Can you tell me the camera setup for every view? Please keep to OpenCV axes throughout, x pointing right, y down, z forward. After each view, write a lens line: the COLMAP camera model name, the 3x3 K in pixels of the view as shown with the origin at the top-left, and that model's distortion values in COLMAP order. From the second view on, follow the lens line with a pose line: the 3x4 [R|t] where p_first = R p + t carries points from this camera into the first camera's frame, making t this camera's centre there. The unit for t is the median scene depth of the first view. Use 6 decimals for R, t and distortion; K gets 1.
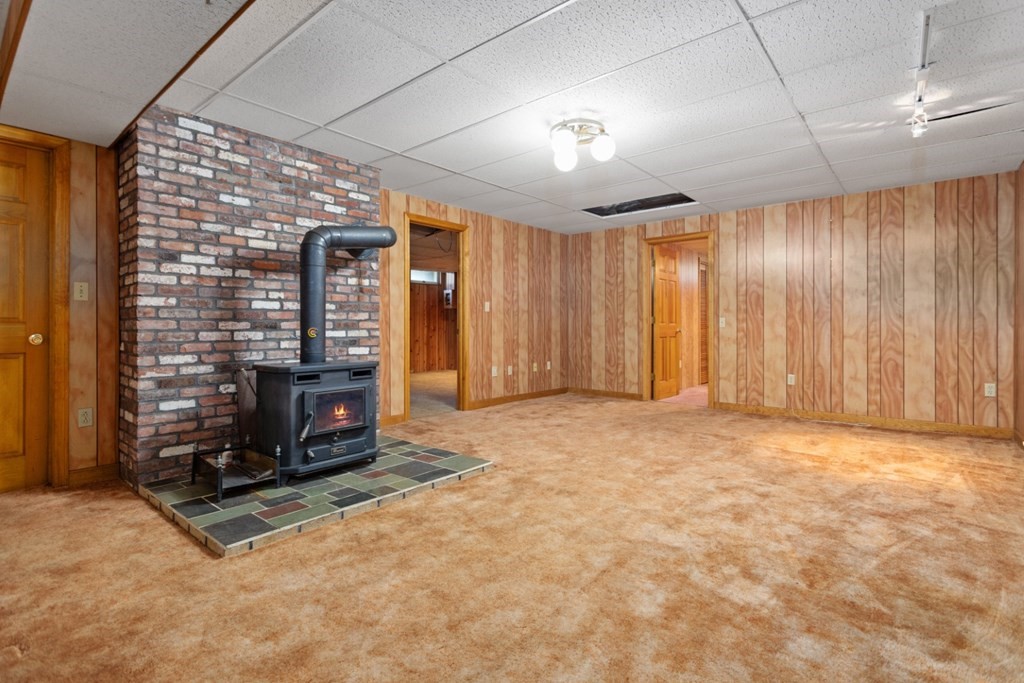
lens RADIAL K [[493.3, 0, 511.4], [0, 493.3, 331.1], [0, 0, 1]] dist [0.001435, 0.001673]
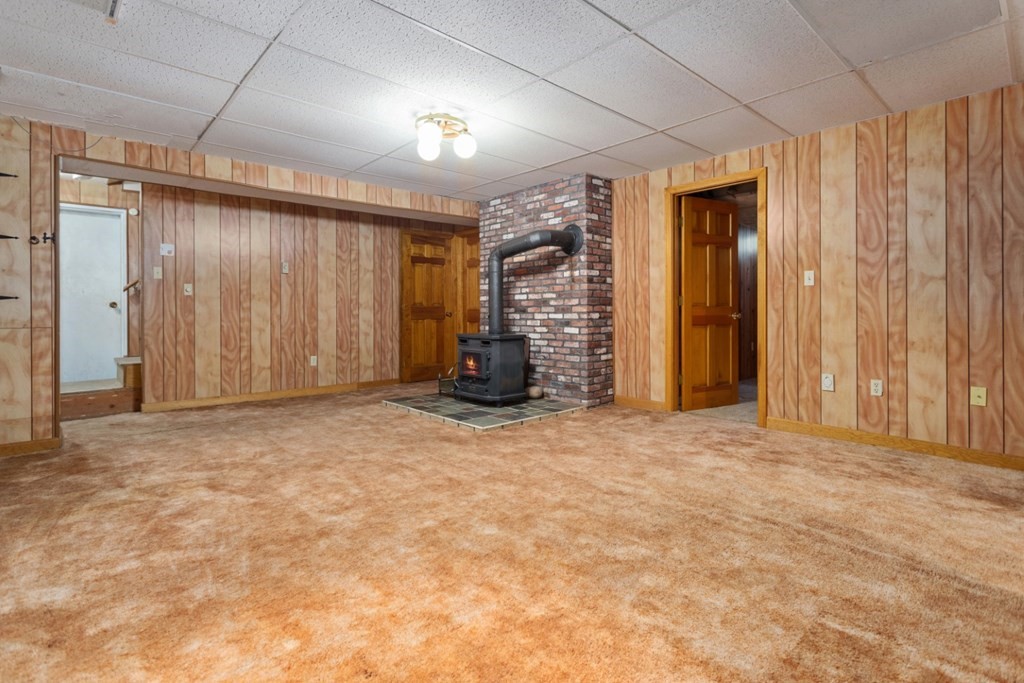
lens RADIAL K [[493.3, 0, 514.6], [0, 493.3, 313.6], [0, 0, 1]] dist [0.001435, 0.001673]
pose [[-0.136991, 0.008158, -0.990539, 0.985176], [-0.001887, 0.999962, 0.008496, -0.012405], [0.990570, 0.003033, -0.136971, 1.104303]]
